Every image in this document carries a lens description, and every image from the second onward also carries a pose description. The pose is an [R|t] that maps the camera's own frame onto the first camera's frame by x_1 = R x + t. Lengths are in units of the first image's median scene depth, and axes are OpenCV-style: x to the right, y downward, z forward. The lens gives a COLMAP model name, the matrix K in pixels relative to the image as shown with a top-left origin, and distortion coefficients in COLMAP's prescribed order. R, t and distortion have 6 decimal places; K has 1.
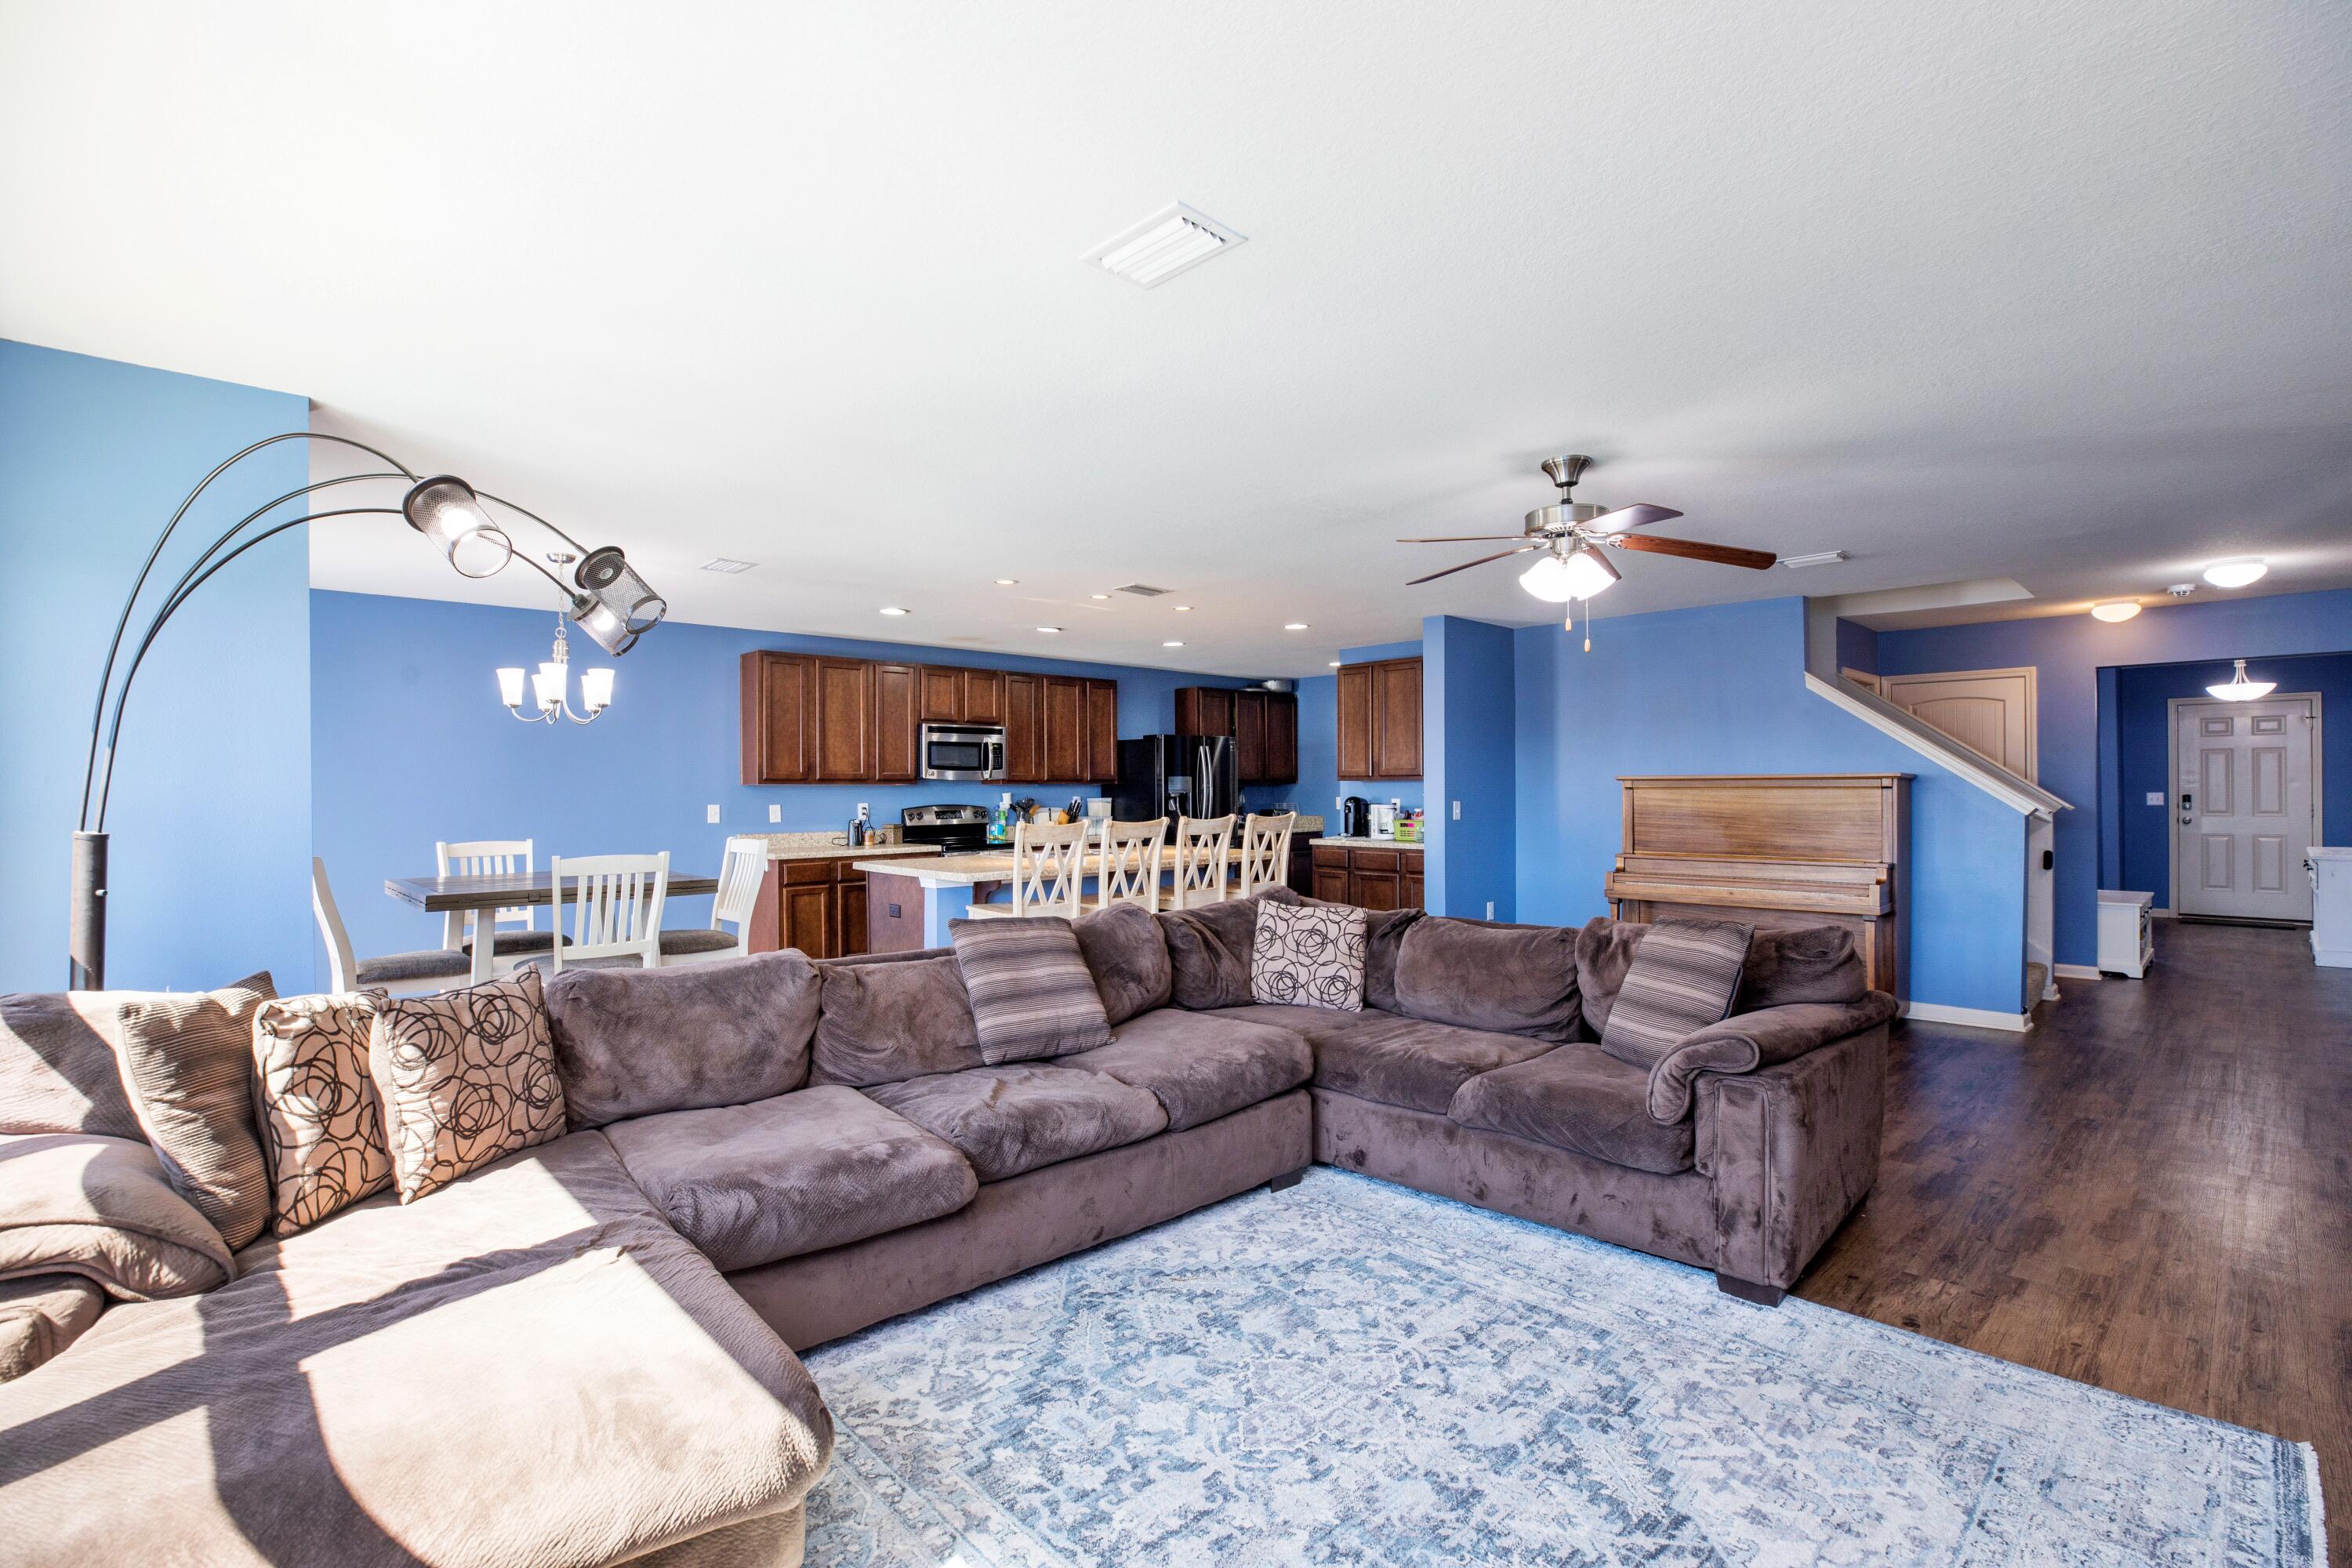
lens RADIAL K [[1065.5, 0, 1211.2], [0, 1065.5, 783.1], [0, 0, 1]] dist [0.009898, -0.001732]
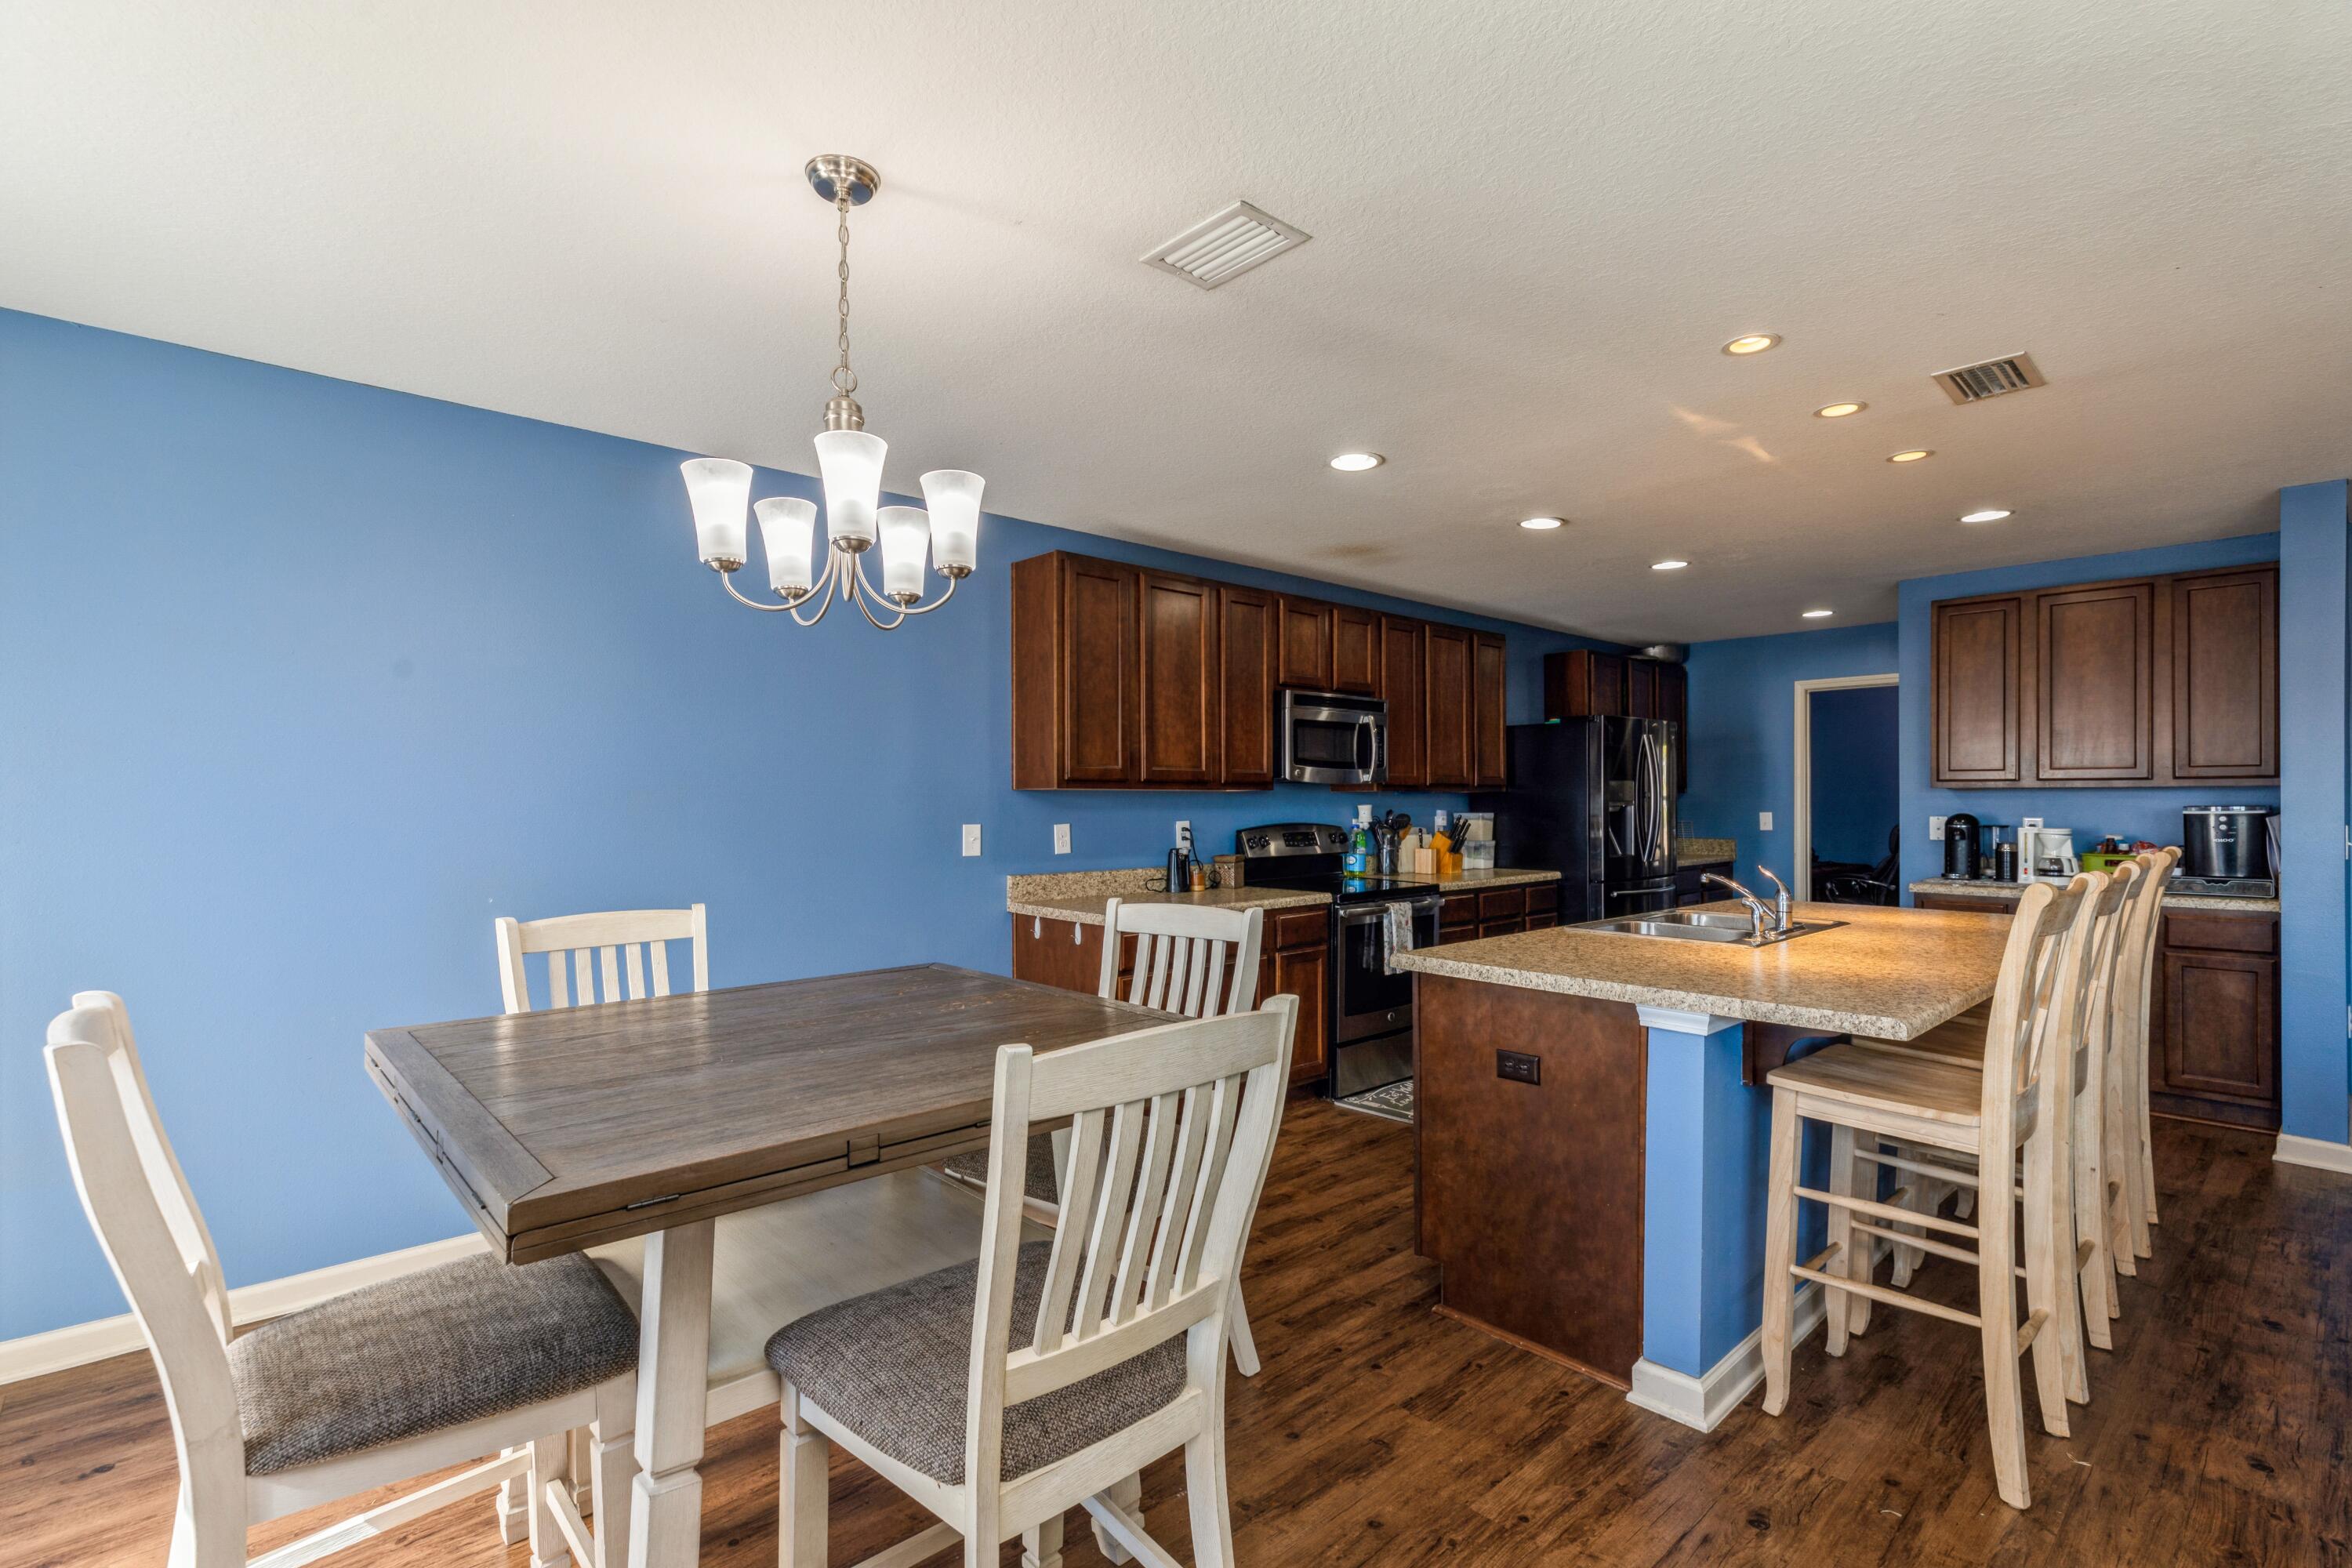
lens RADIAL K [[1065.5, 0, 1226.8], [0, 1065.5, 798.4], [0, 0, 1]] dist [0.009898, -0.001732]
pose [[0.999476, 0.004742, -0.032033, -0.282233], [-0.004539, 0.999969, 0.006422, 0.001879], [0.032062, -0.006274, 0.999466, 0.393034]]
